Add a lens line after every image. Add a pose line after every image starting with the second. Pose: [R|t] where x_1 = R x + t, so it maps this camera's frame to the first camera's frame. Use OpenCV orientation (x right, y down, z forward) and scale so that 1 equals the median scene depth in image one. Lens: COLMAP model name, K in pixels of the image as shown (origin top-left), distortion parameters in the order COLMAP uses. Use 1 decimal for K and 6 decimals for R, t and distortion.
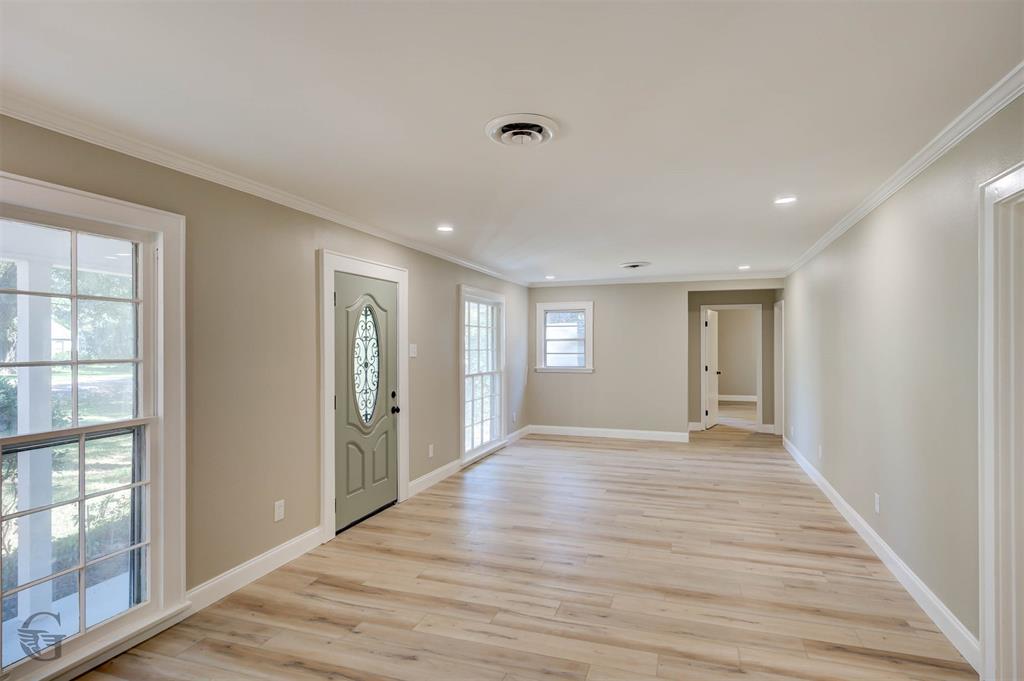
lens RADIAL K [[549.4, 0, 511.0], [0, 549.4, 342.2], [0, 0, 1]] dist [-0.002476, -0.000322]
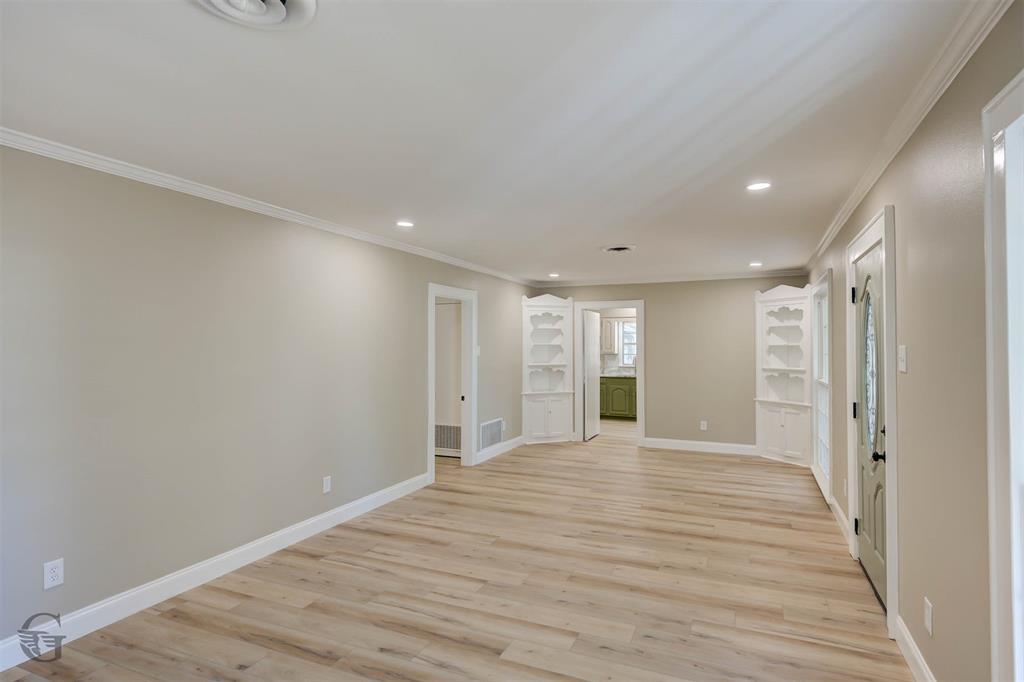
lens RADIAL K [[549.4, 0, 511.5], [0, 549.4, 342.3], [0, 0, 1]] dist [-0.002476, -0.000322]
pose [[-0.996623, 0.007404, 0.081778, 0.178892], [0.006426, 0.999905, -0.012210, 0.007837], [-0.081860, -0.011643, -0.996576, 2.129766]]
